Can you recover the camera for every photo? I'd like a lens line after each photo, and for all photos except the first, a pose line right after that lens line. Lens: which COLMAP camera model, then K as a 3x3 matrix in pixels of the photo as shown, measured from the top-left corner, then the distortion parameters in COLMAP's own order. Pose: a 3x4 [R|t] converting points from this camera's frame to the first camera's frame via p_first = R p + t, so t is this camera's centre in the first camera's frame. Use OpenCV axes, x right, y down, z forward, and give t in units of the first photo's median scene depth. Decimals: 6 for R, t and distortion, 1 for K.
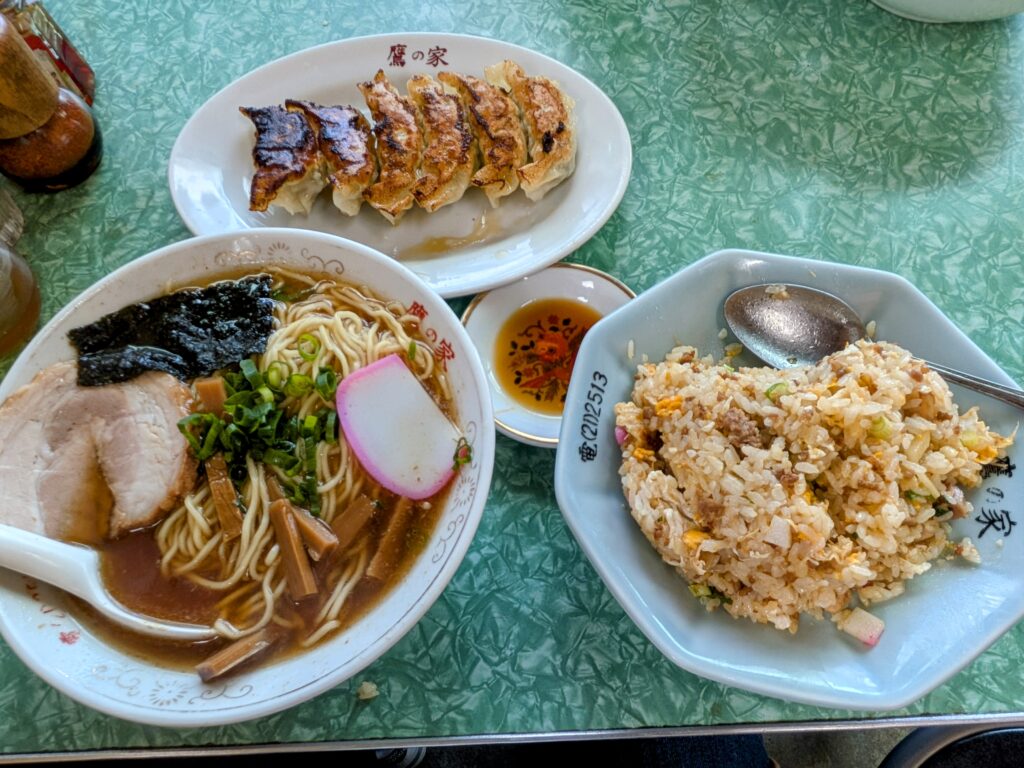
lens RADIAL K [[701.0, 0, 494.2], [0, 701.0, 436.1], [0, 0, 1]] dist [0.017376, -0.018440]
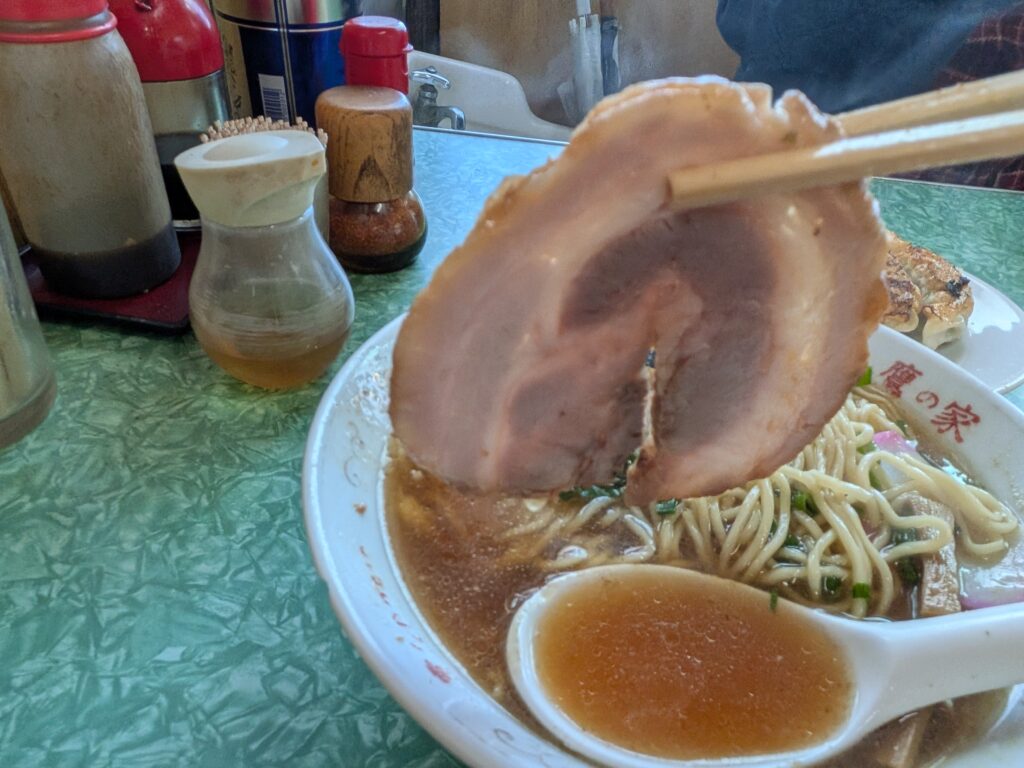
lens RADIAL K [[704.3, 0, 494.7], [0, 704.3, 435.3], [0, 0, 1]] dist [0.021226, -0.022898]
pose [[0.981281, 0.182284, -0.062124, -0.376769], [-0.190096, 0.865212, -0.463974, 0.251817], [-0.030824, 0.467099, 0.883668, 0.283083]]
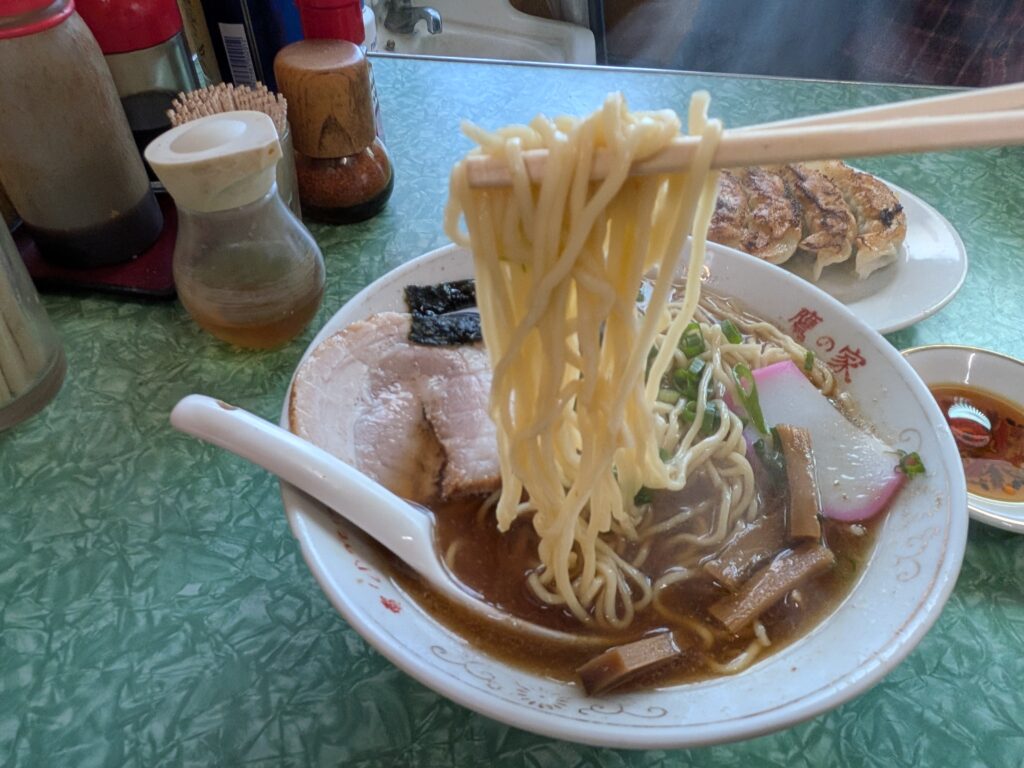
lens RADIAL K [[704.3, 0, 494.5], [0, 704.3, 437.0], [0, 0, 1]] dist [0.021226, -0.022898]
pose [[0.988440, 0.140763, -0.056327, -0.325050], [-0.151494, 0.931818, -0.329795, 0.234536], [0.006064, 0.334516, 0.942371, 0.178171]]
